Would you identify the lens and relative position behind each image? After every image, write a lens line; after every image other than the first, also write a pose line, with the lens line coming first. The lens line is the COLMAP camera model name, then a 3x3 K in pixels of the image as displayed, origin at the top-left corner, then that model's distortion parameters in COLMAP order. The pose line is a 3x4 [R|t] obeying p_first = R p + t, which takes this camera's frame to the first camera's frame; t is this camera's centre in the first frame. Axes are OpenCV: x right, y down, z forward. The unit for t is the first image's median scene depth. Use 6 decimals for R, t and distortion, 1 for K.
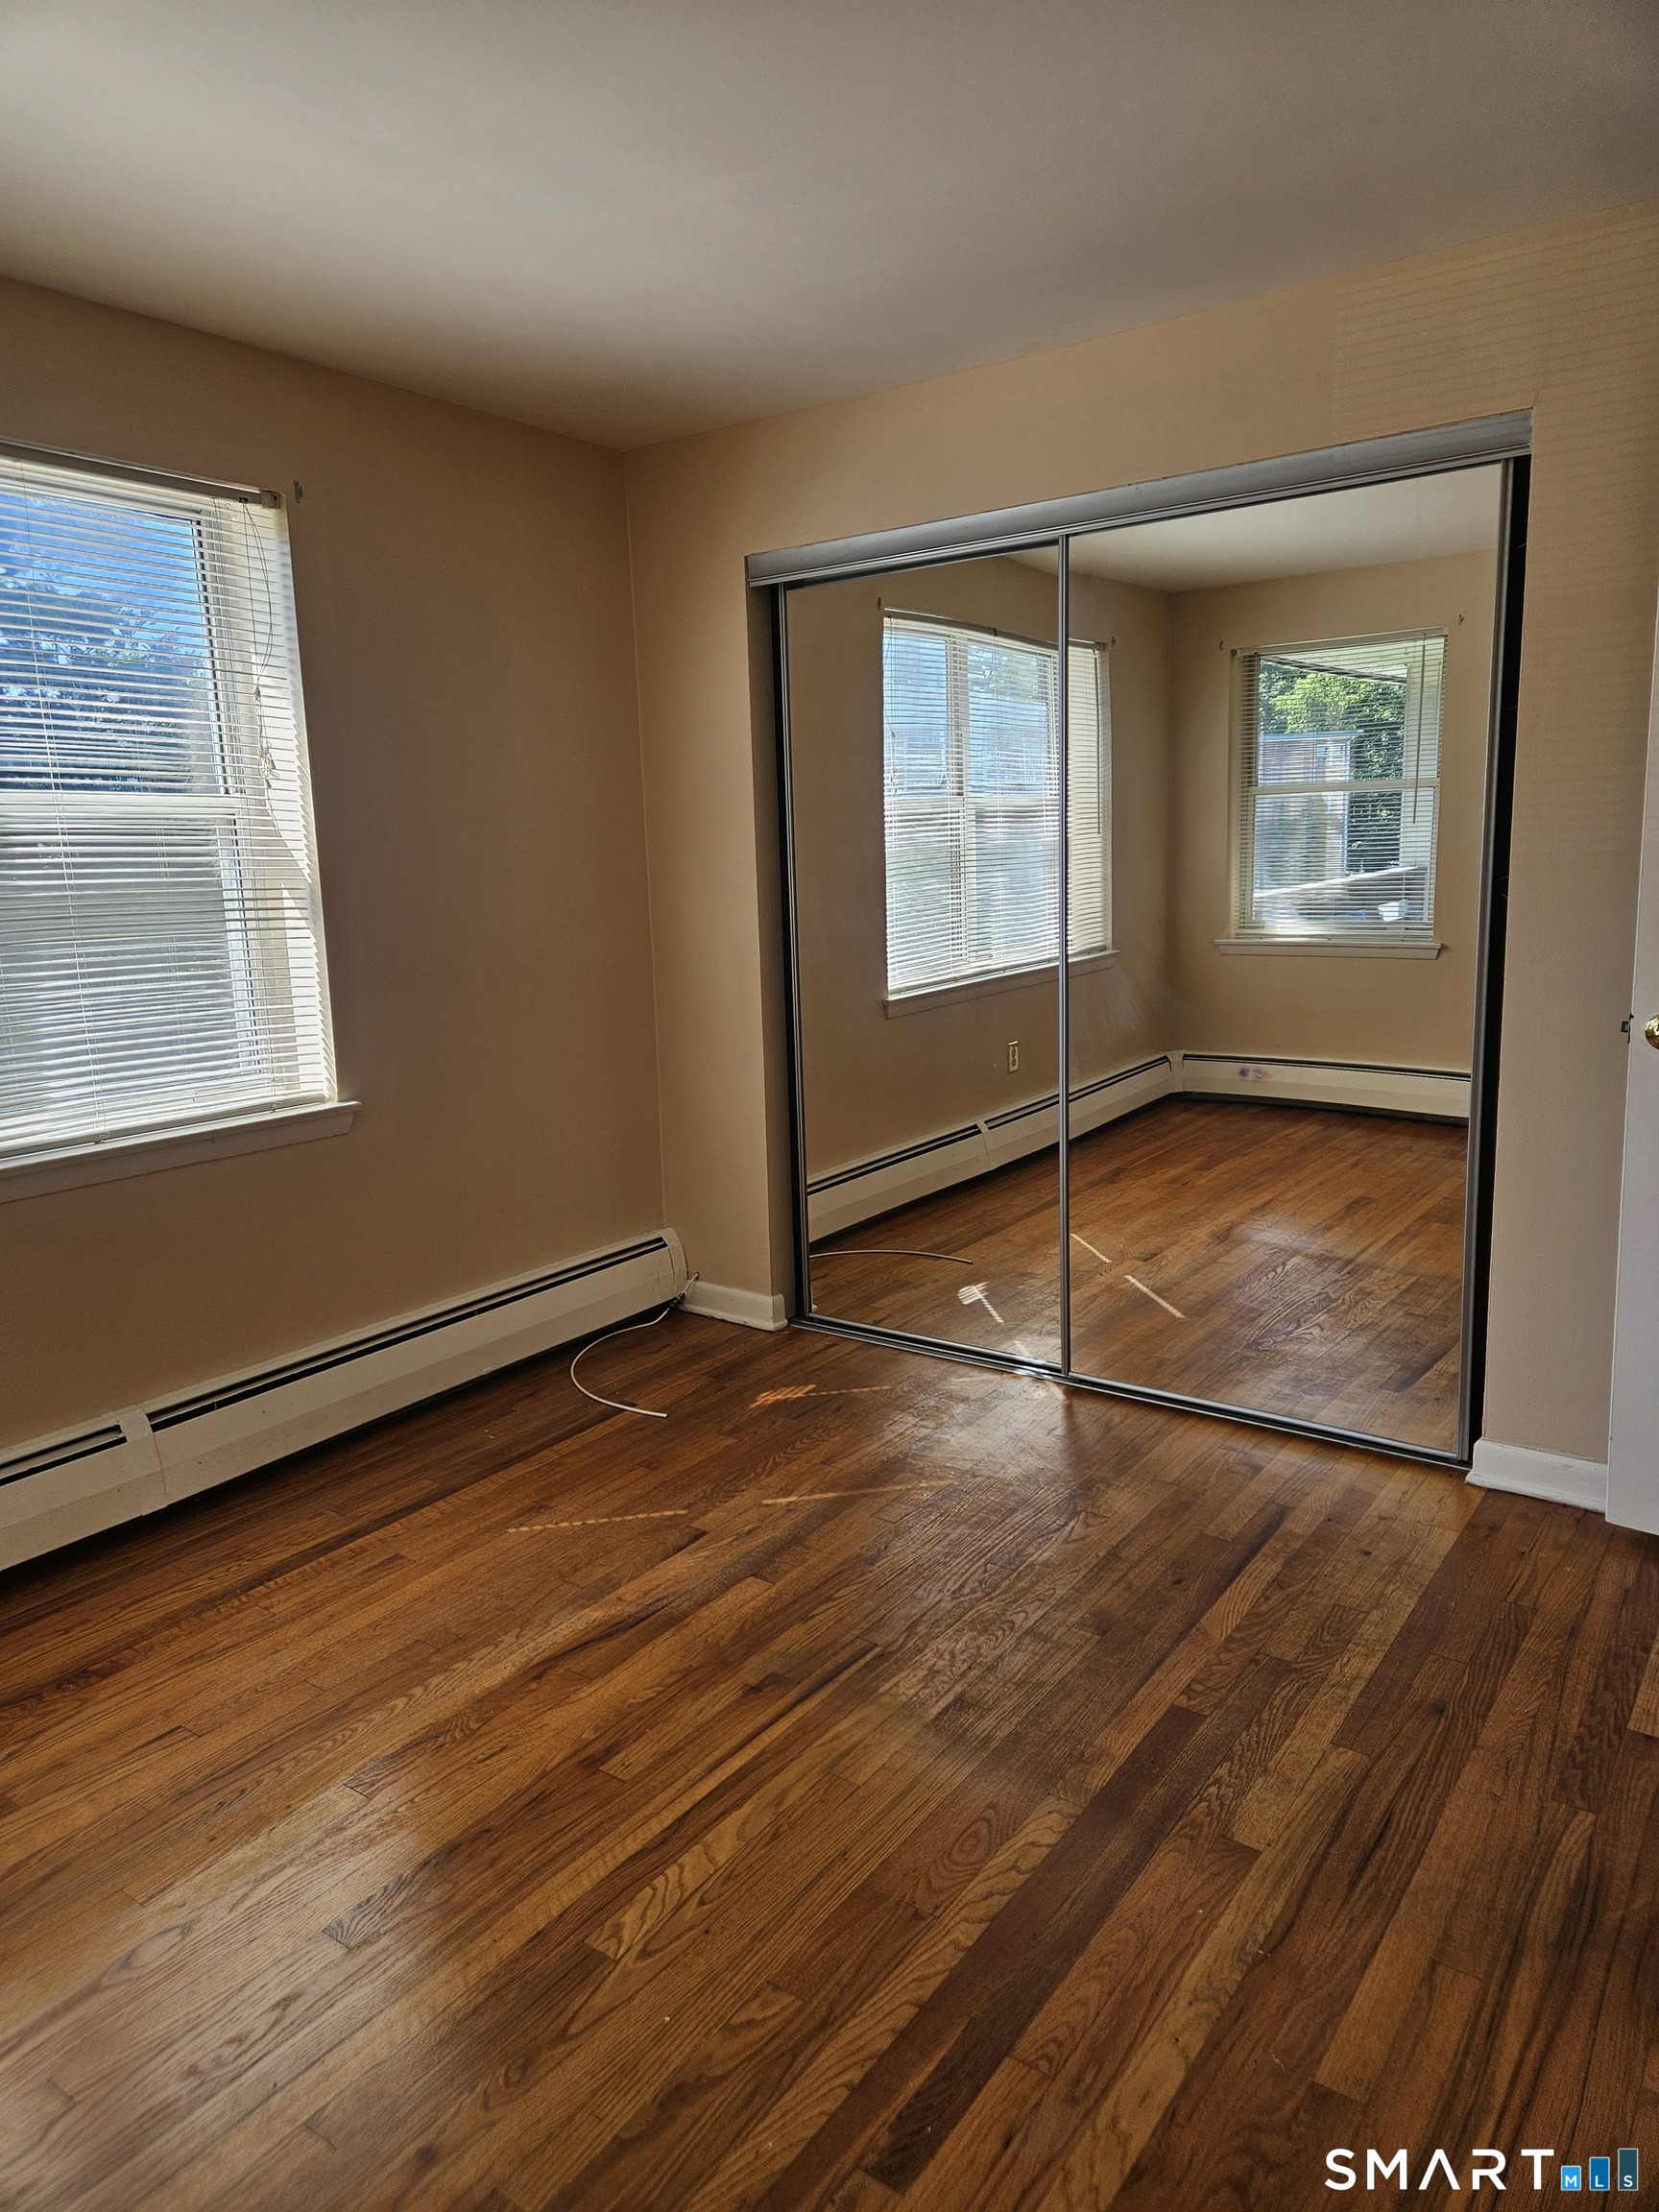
lens RADIAL K [[1561.4, 0, 834.3], [0, 1561.4, 1111.2], [0, 0, 1]] dist [0.090175, -0.078306]
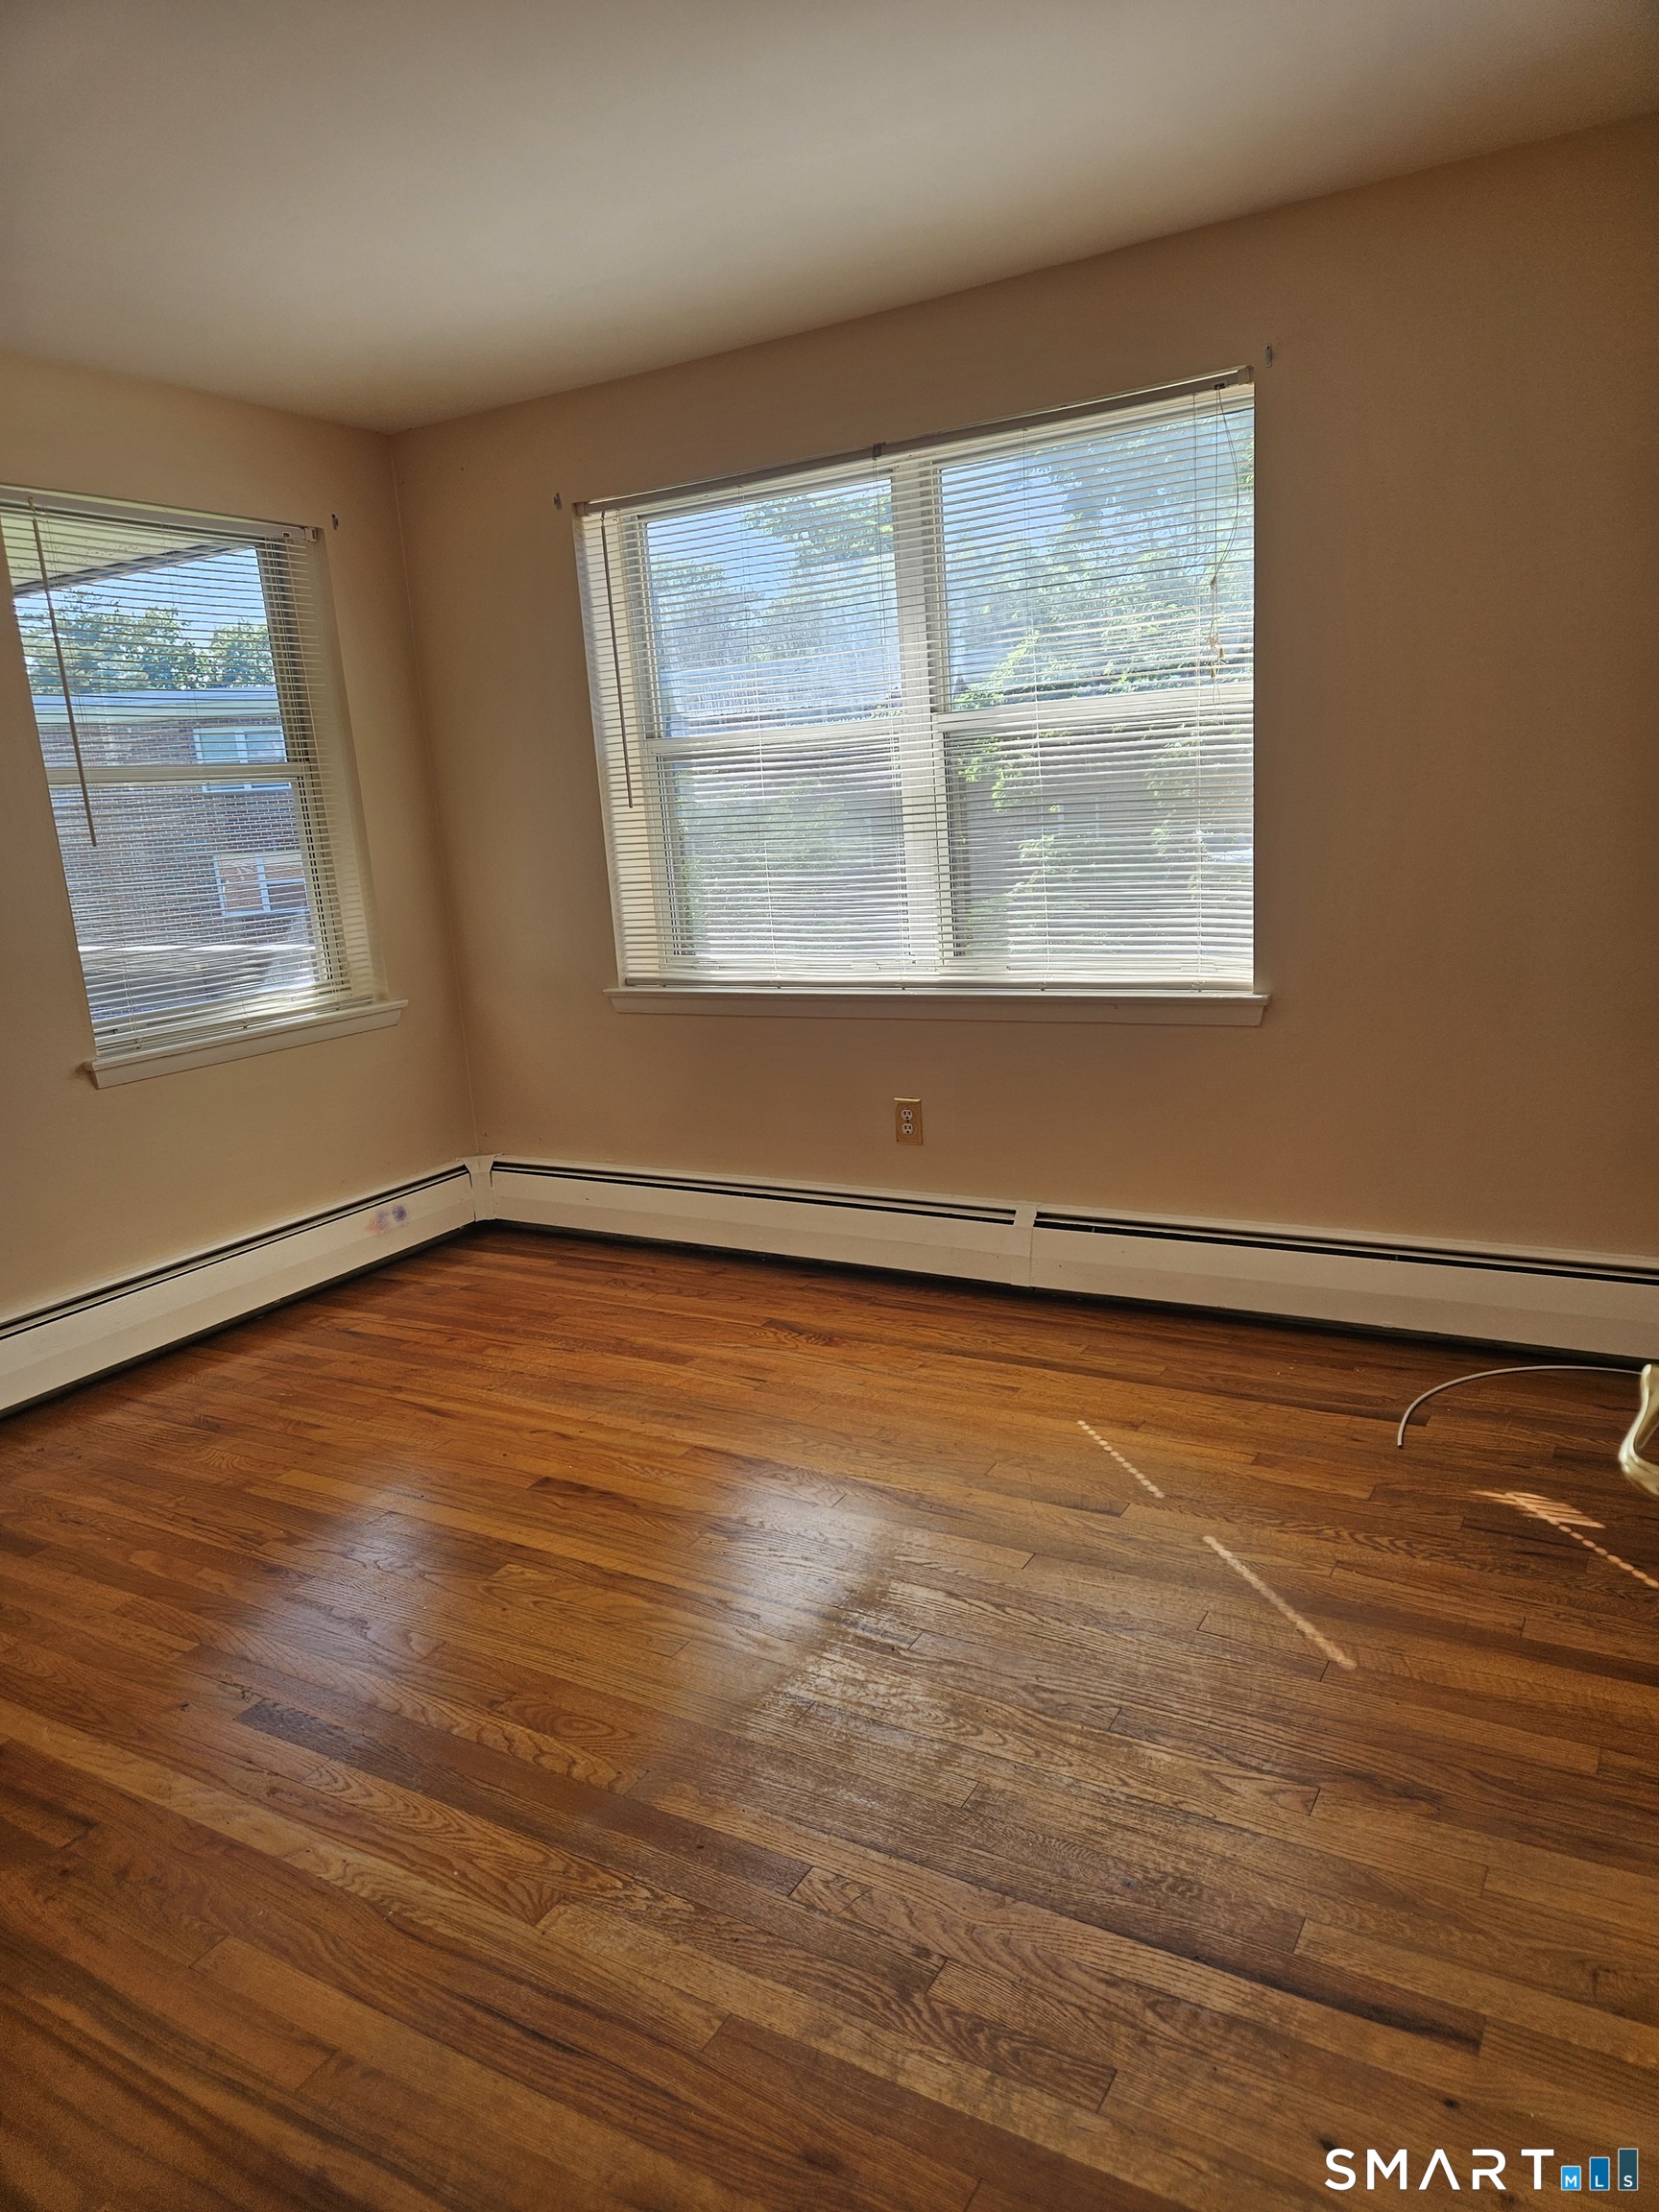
lens RADIAL K [[1561.4, 0, 834.3], [0, 1561.4, 1111.2], [0, 0, 1]] dist [0.090175, -0.078306]
pose [[0.036928, 0.223871, -0.973919, 0.756722], [-0.107778, 0.969791, 0.218836, -0.140709], [0.993489, 0.096886, 0.059941, 0.774830]]
